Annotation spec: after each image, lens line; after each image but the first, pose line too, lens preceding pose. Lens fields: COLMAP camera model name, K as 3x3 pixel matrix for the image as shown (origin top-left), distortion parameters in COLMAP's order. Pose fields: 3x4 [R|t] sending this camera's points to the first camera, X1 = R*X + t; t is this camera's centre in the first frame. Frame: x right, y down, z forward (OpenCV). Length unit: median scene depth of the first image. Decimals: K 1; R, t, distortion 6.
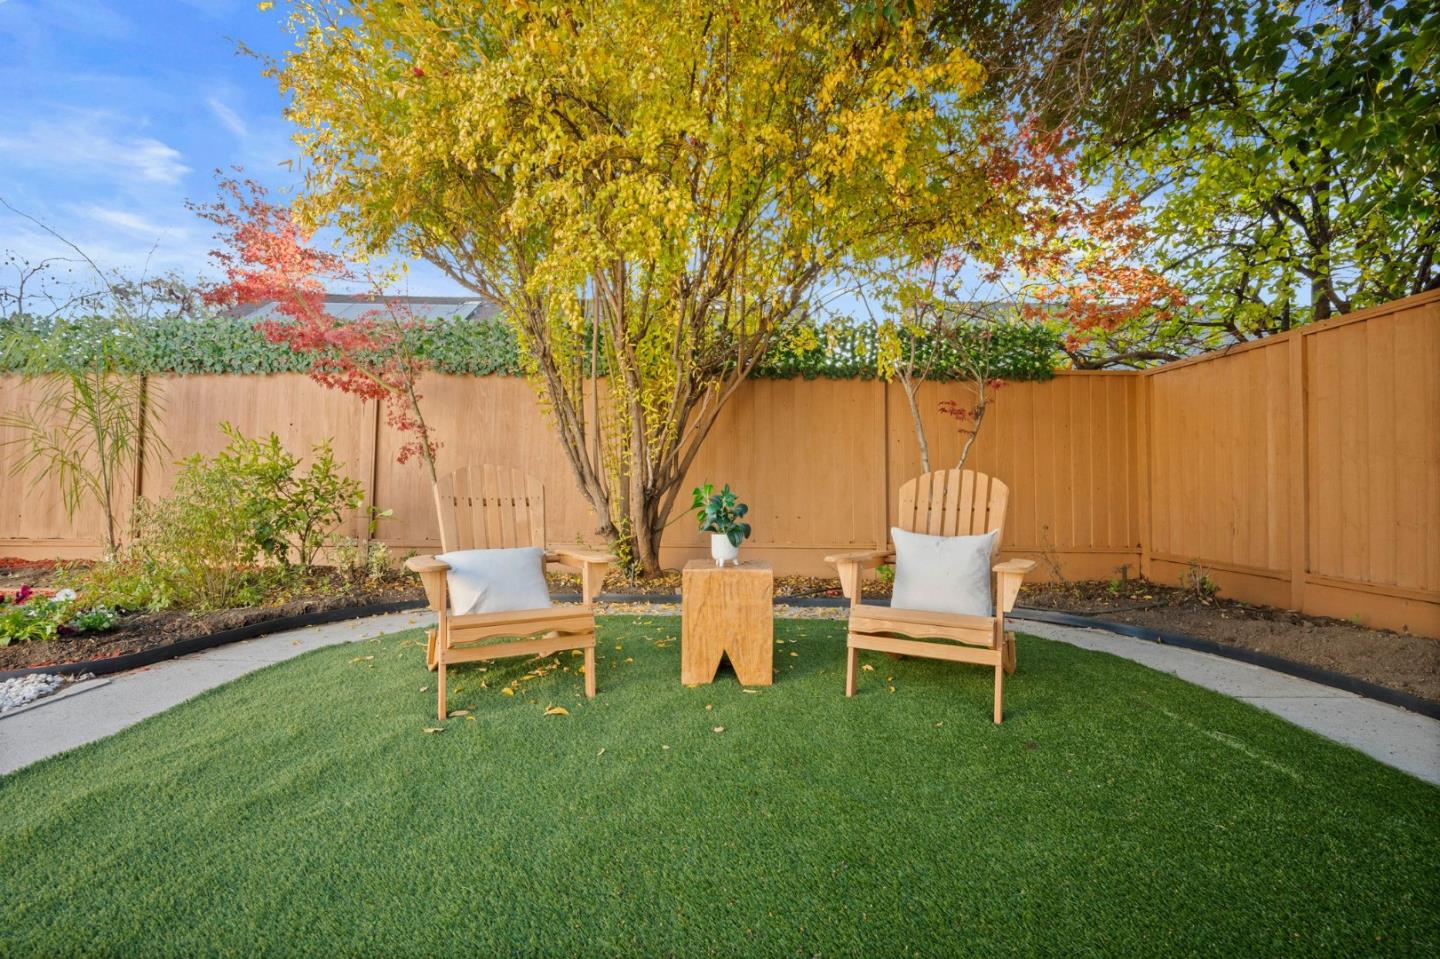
lens RADIAL K [[628.0, 0, 720.0], [0, 628.0, 479.5], [0, 0, 1]] dist [0.002774, 0.000466]
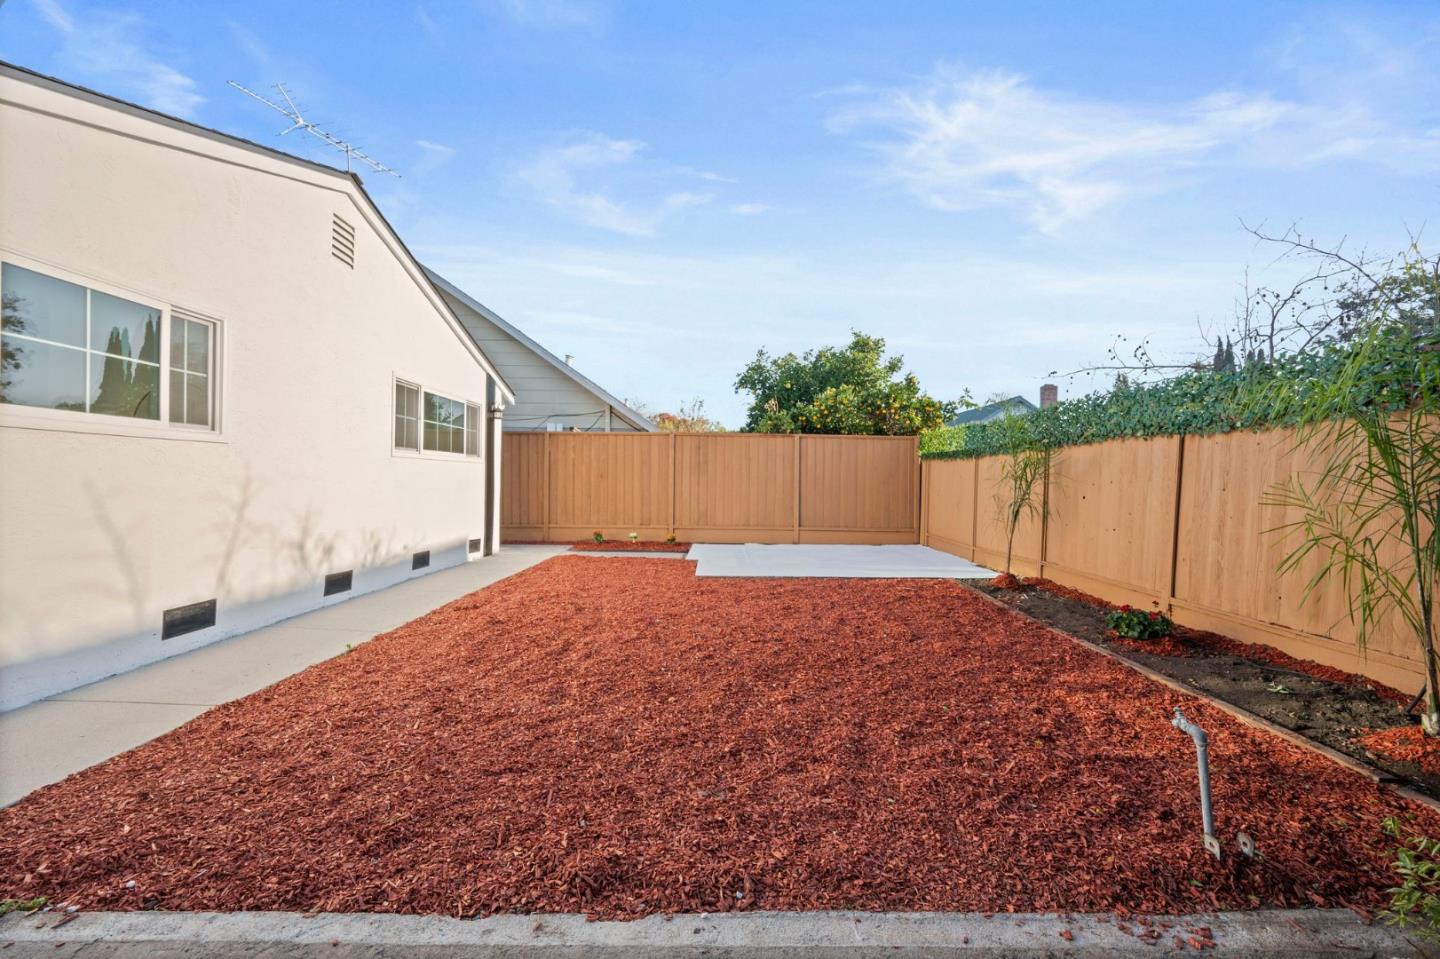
lens RADIAL K [[548.1, 0, 720.0], [0, 548.1, 479.5], [0, 0, 1]] dist [-0.001418, -0.000172]
pose [[-0.039429, -0.006226, -0.999203, -0.410062], [-0.004182, 0.999973, -0.006066, -0.100611], [0.999214, 0.003940, -0.039454, 0.331634]]
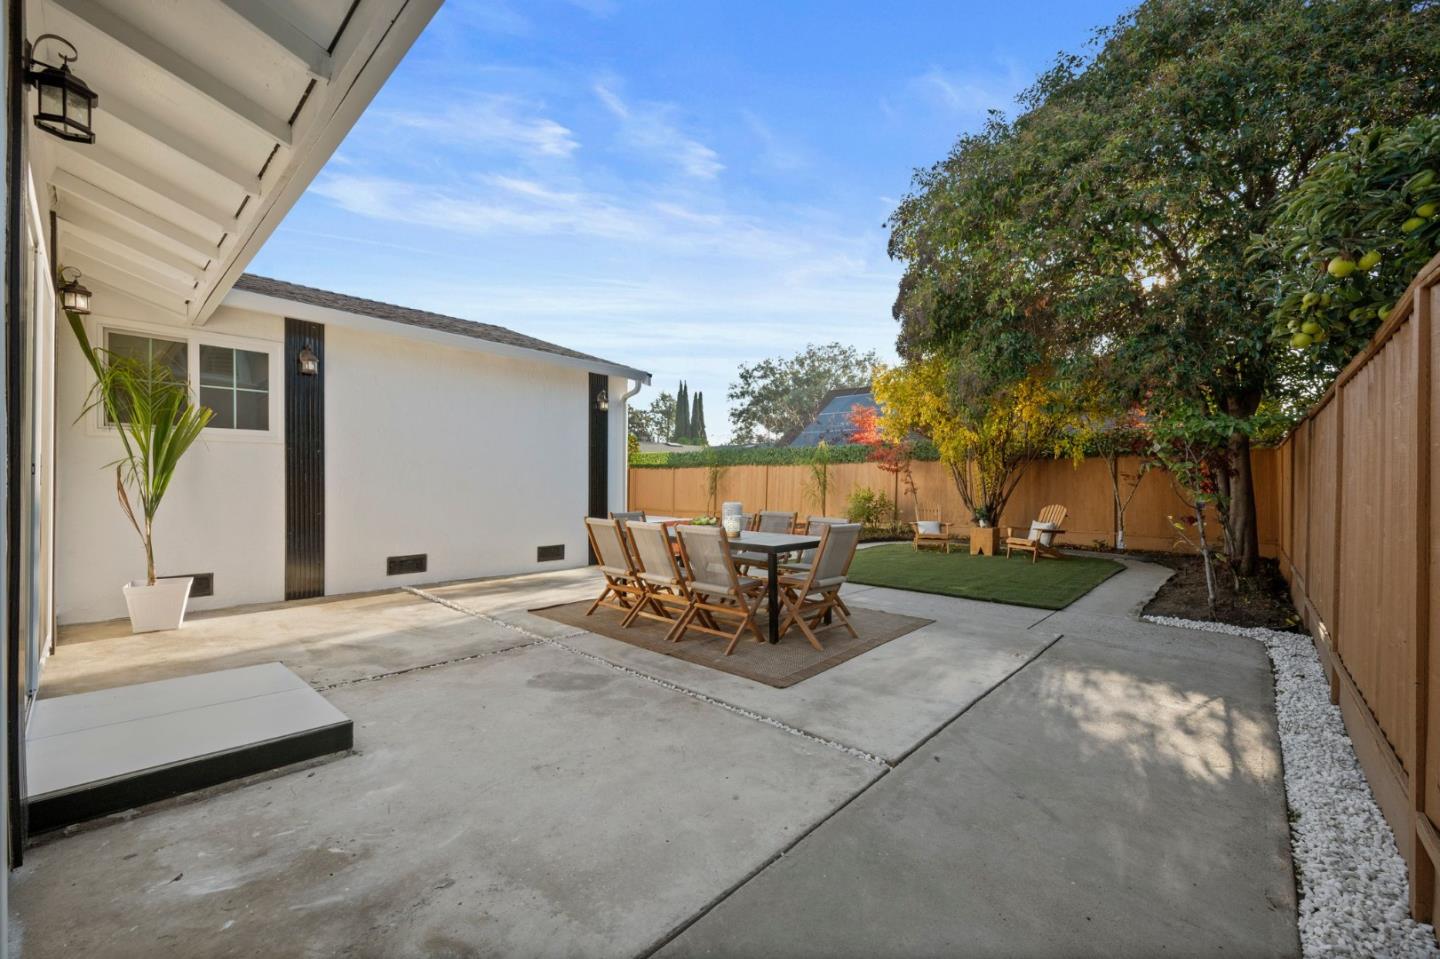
lens RADIAL K [[569.3, 0, 720.0], [0, 569.3, 479.5], [0, 0, 1]] dist [0.000251, 0.000094]
pose [[0.721662, -0.004519, -0.692231, 0.751965], [0.001615, 0.999987, -0.004844, -0.091849], [0.692244, 0.002378, 0.721660, -1.608521]]
